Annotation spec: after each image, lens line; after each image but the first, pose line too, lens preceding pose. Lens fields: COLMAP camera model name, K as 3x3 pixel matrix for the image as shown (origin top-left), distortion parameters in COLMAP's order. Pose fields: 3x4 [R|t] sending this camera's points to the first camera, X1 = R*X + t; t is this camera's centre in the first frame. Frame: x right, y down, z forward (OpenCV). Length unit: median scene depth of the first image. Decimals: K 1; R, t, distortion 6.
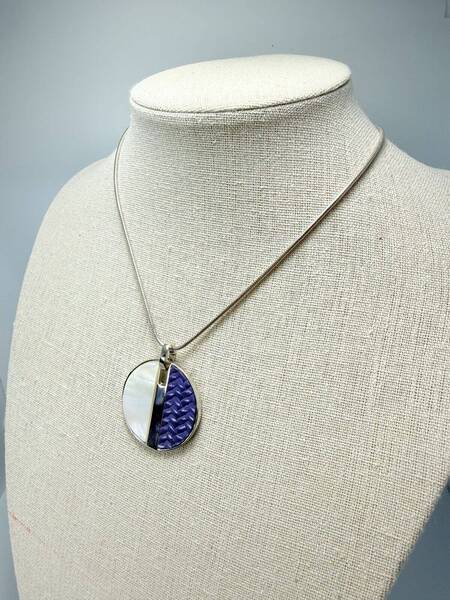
lens RADIAL K [[419.5, 0, 227.6], [0, 419.5, 264.3], [0, 0, 1]] dist [-0.007358, 0.008621]
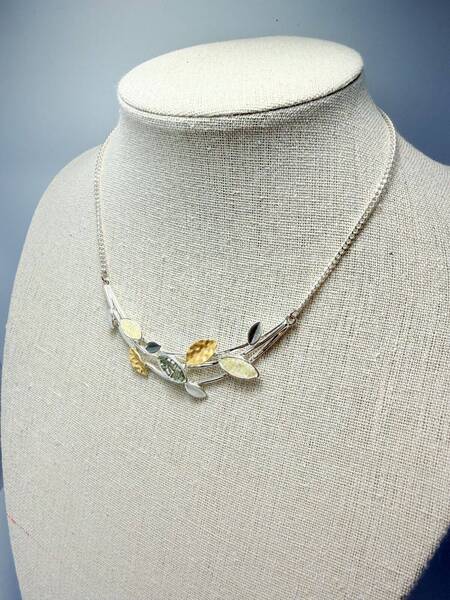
lens RADIAL K [[419.5, 0, 226.5], [0, 419.5, 261.4], [0, 0, 1]] dist [-0.007358, 0.008621]
pose [[0.999853, 0.000350, -0.017154, 0.020542], [0.001031, 0.996762, 0.080396, -0.116884], [0.017127, -0.080402, 0.996615, 0.078368]]
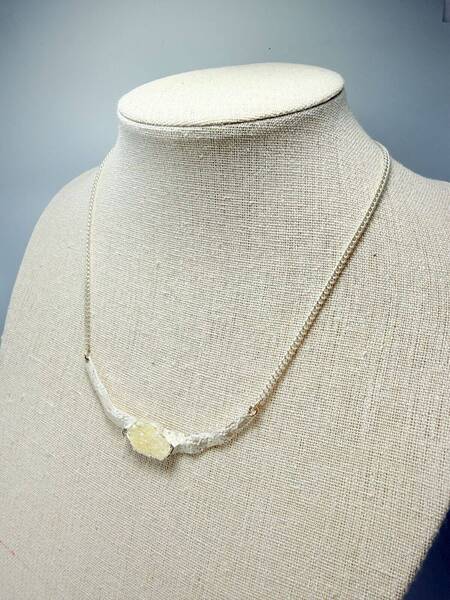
lens RADIAL K [[419.5, 0, 227.0], [0, 419.5, 257.5], [0, 0, 1]] dist [-0.007358, 0.008621]
pose [[0.999938, -0.000671, -0.011077, 0.036365], [0.000508, 0.999892, -0.014690, -0.041958], [0.011086, 0.014683, 0.999831, 0.035981]]
